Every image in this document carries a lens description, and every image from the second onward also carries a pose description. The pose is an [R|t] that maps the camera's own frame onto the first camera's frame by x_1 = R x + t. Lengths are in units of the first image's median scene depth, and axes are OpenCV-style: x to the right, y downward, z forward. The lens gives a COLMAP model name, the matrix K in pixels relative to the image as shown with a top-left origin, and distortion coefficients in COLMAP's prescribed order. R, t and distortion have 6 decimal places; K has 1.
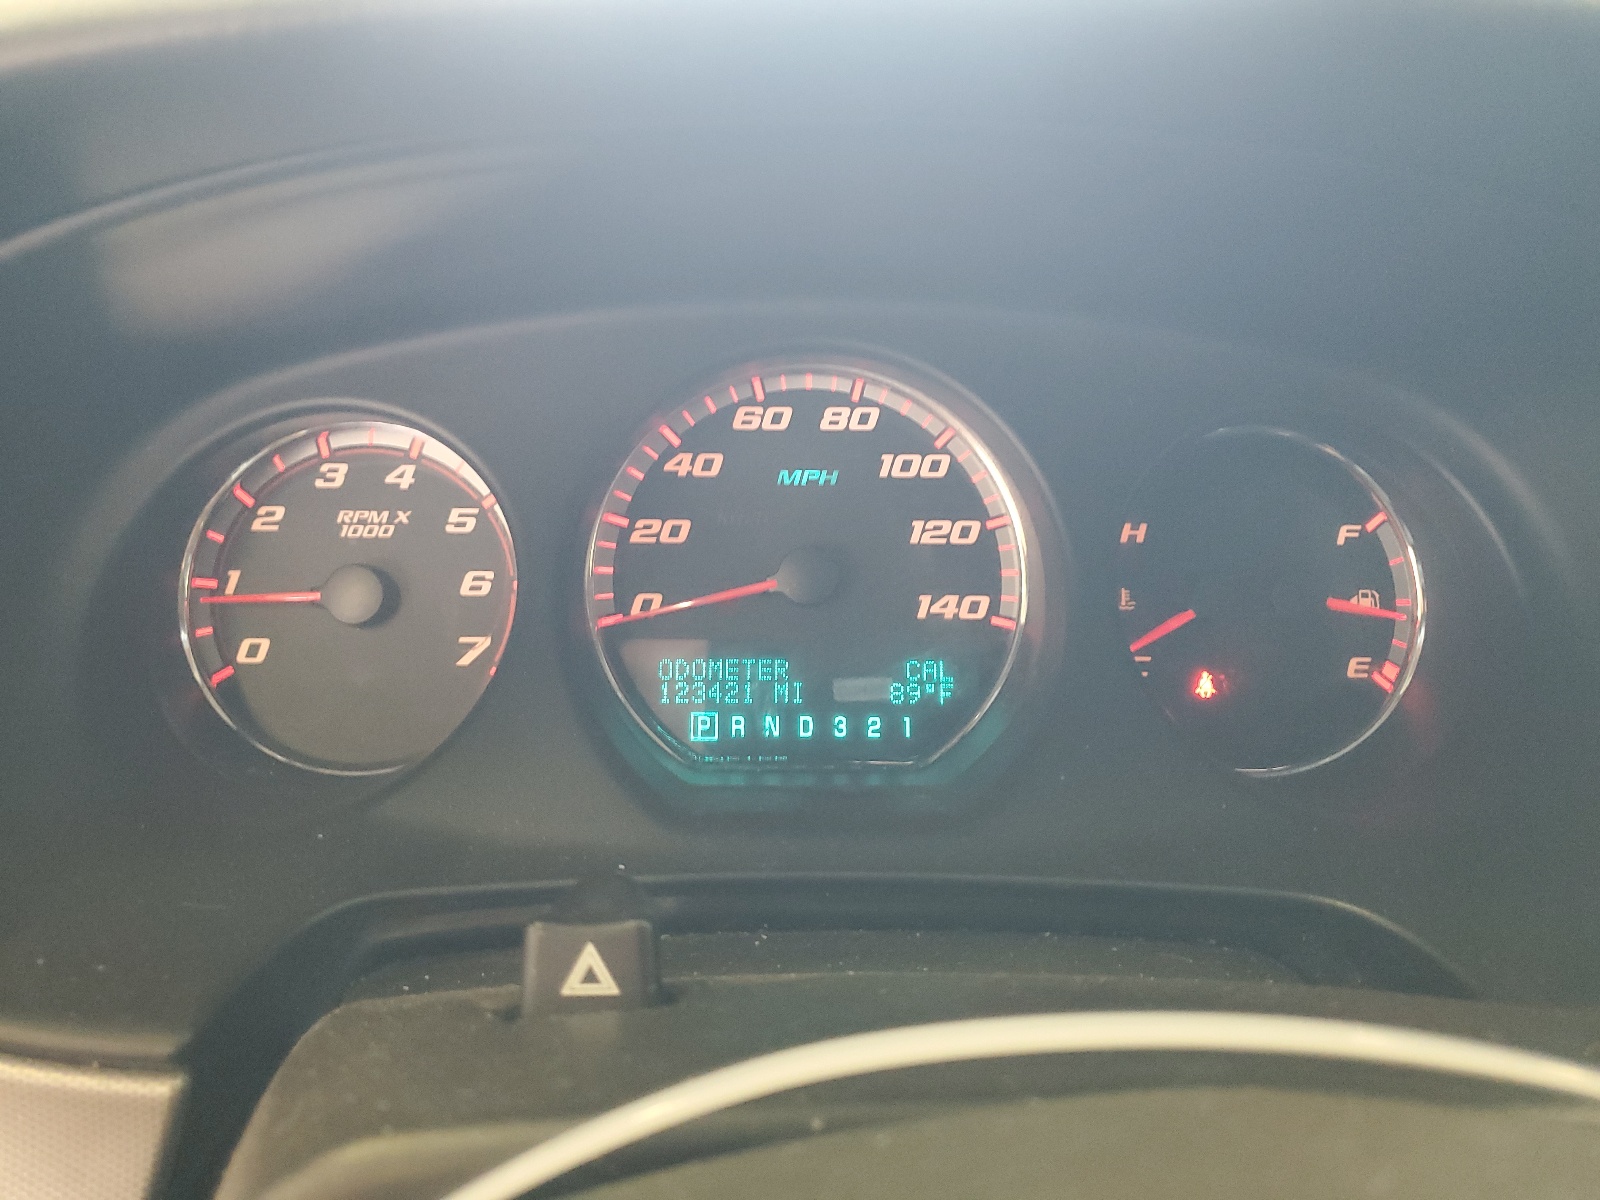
lens RADIAL K [[1212.6, 0, 797.7], [0, 1212.6, 598.5], [0, 0, 1]] dist [0.003623, 0.000952]
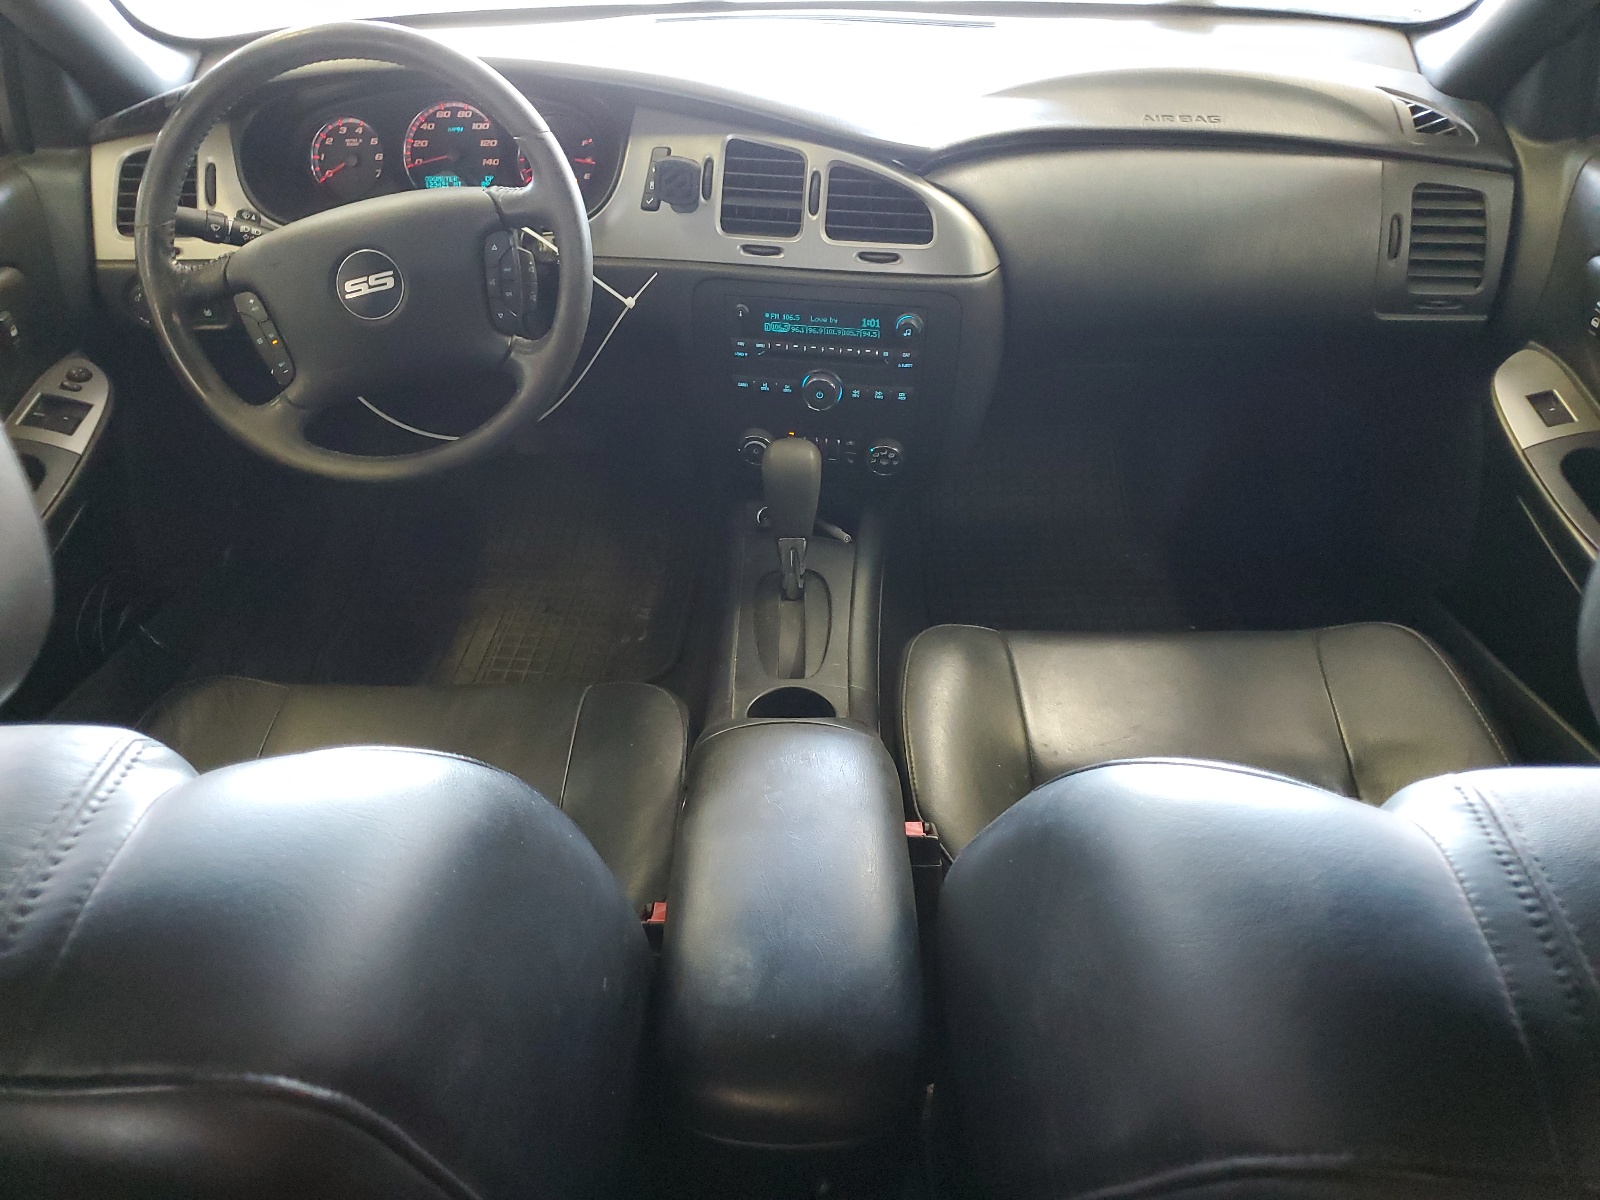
lens RADIAL K [[1212.6, 0, 803.5], [0, 1212.6, 599.5], [0, 0, 1]] dist [0.003623, 0.000952]
pose [[0.998819, 0.006803, -0.048116, 1.421594], [0.005844, 0.966150, 0.257914, 0.393756], [0.048242, -0.257890, 0.964969, -3.397029]]
